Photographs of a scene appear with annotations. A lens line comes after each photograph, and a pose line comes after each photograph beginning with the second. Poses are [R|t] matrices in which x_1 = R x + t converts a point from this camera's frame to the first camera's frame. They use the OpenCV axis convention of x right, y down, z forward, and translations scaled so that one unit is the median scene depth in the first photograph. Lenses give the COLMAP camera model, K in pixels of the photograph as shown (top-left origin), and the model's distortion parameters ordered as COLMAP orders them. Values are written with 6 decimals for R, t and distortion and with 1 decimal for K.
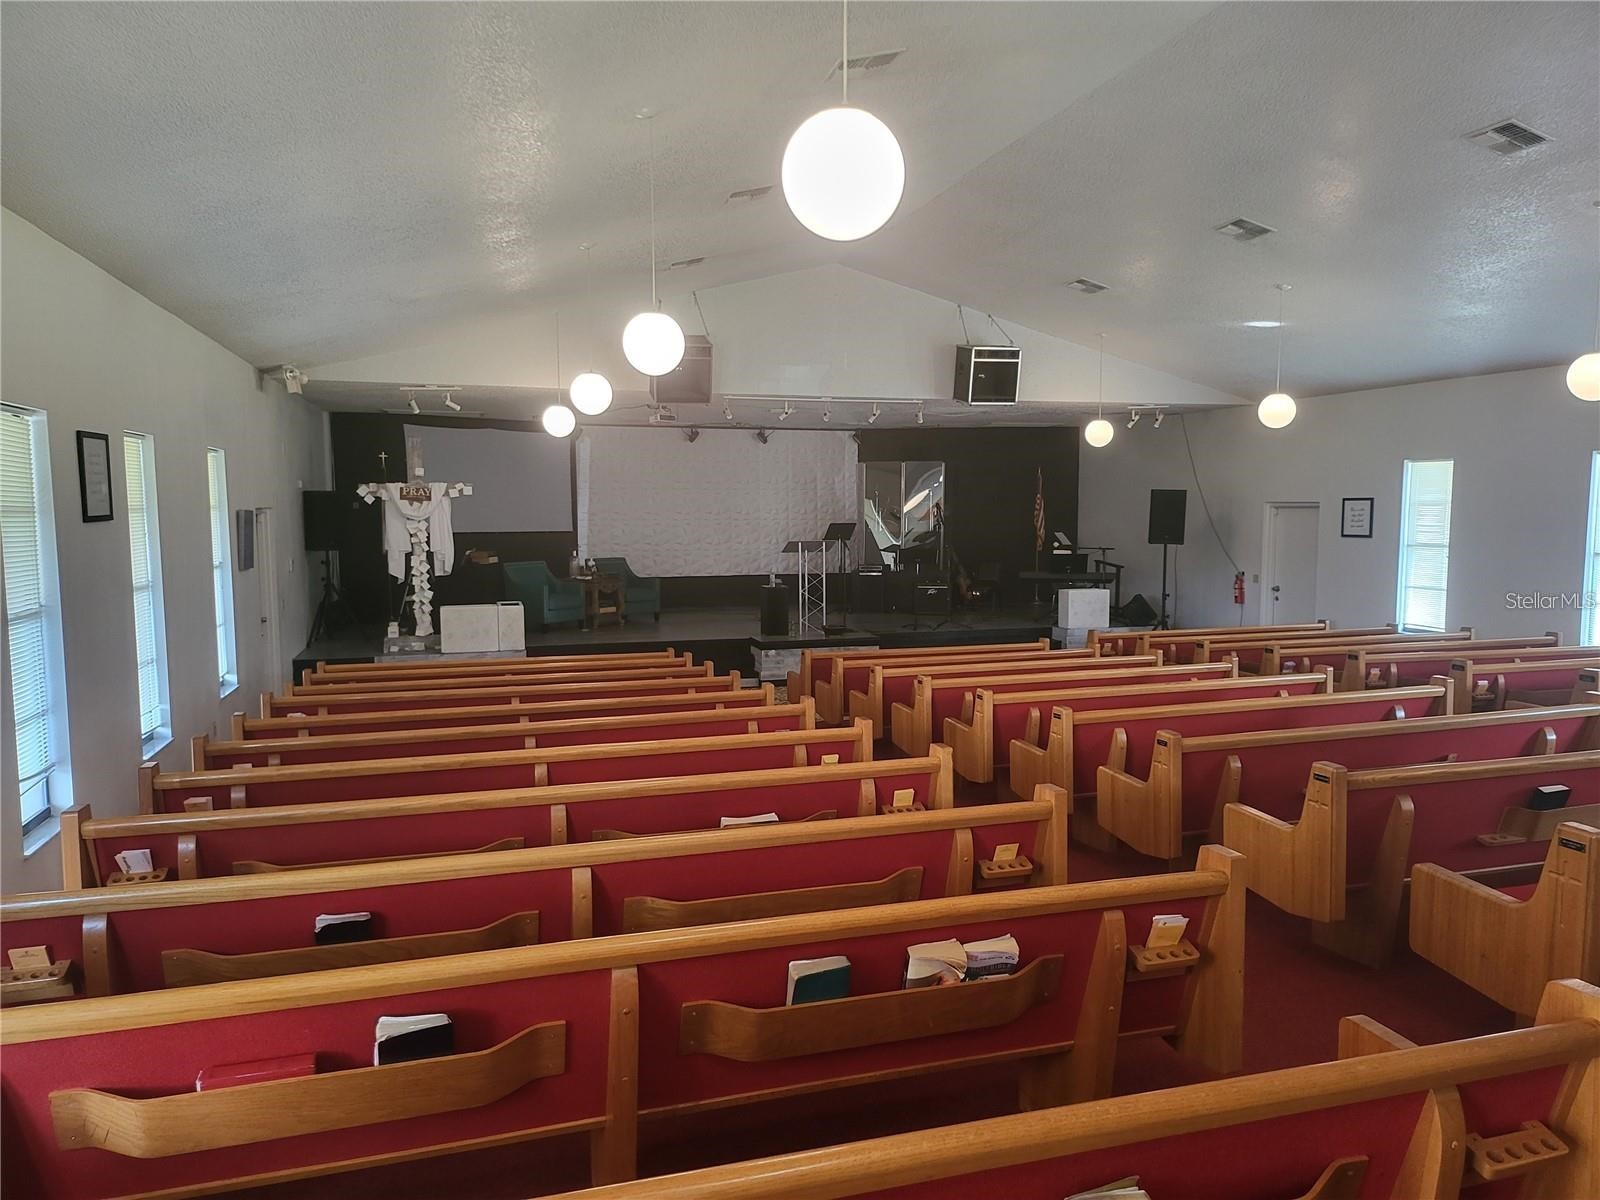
lens RADIAL K [[1125.4, 0, 814.6], [0, 1125.4, 603.9], [0, 0, 1]] dist [0.056857, -0.001458]
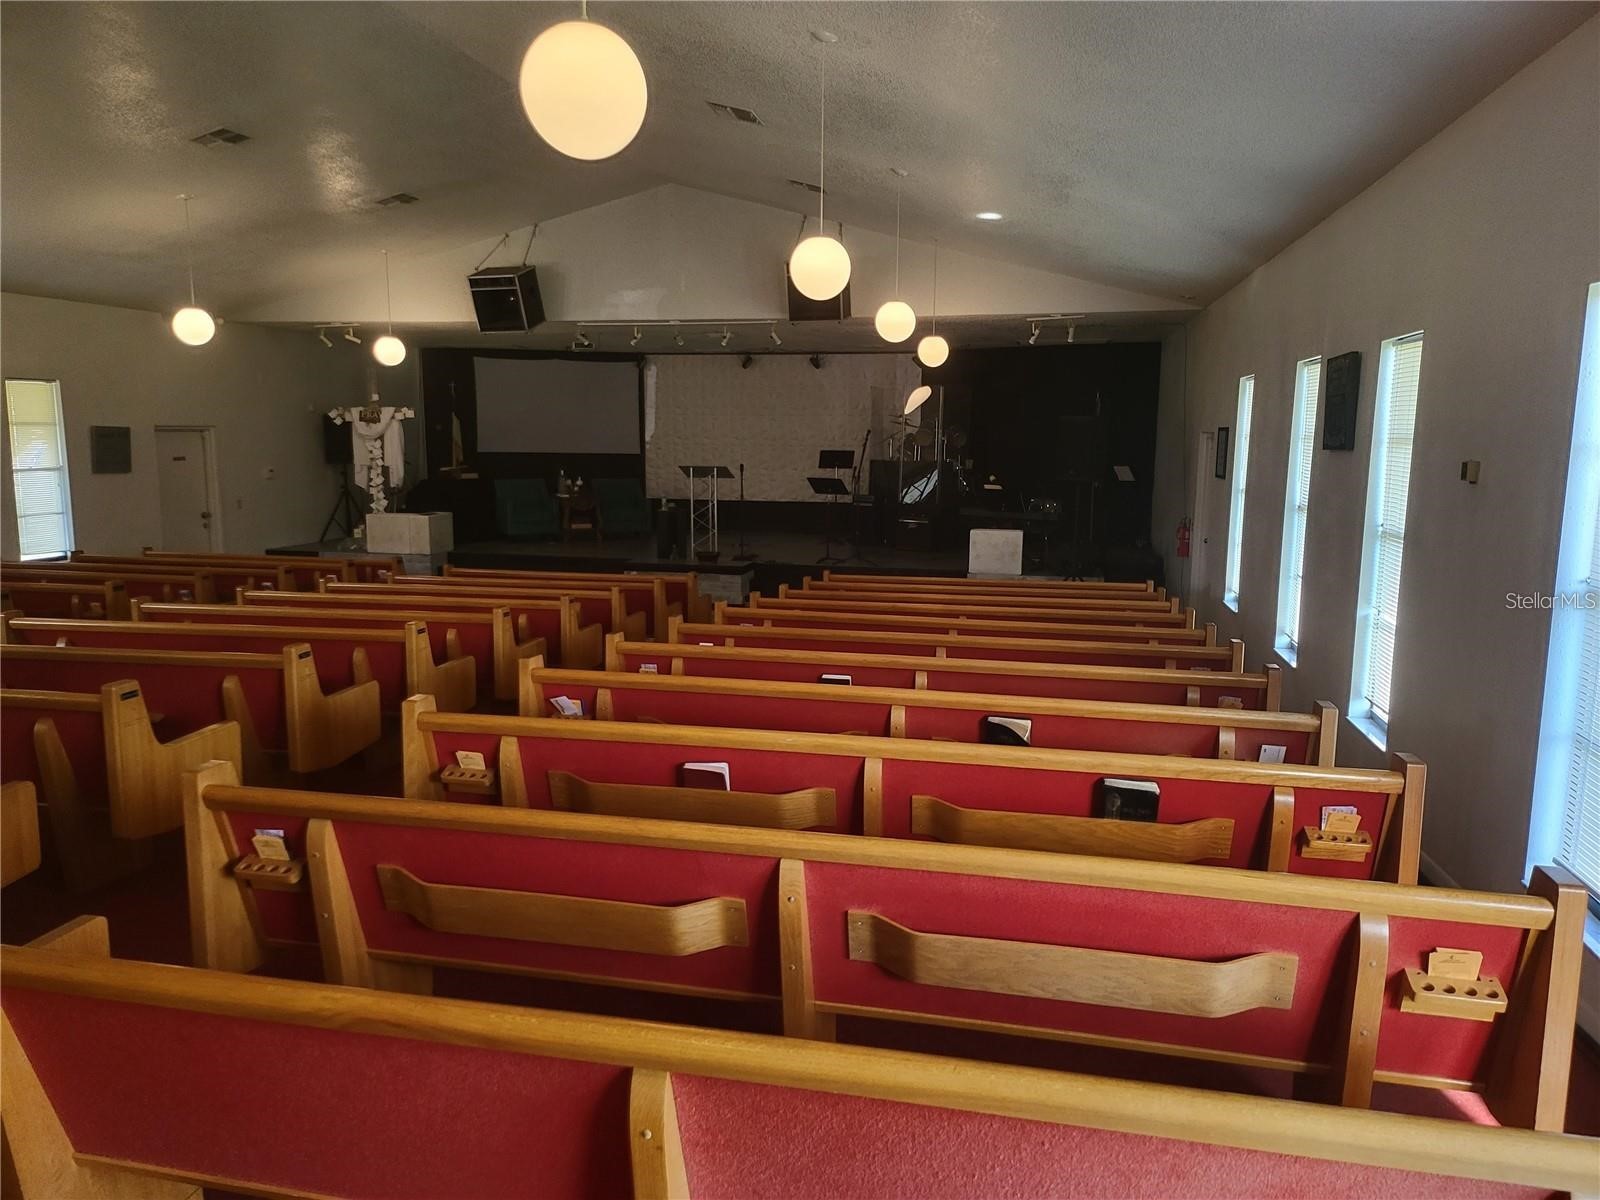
lens RADIAL K [[1125.4, 0, 810.5], [0, 1125.4, 592.7], [0, 0, 1]] dist [0.056857, -0.001458]
pose [[0.874376, 0.078797, -0.478809, 0.619206], [-0.052313, 0.996284, 0.068427, -0.019379], [0.482422, -0.034783, 0.875248, 0.179063]]
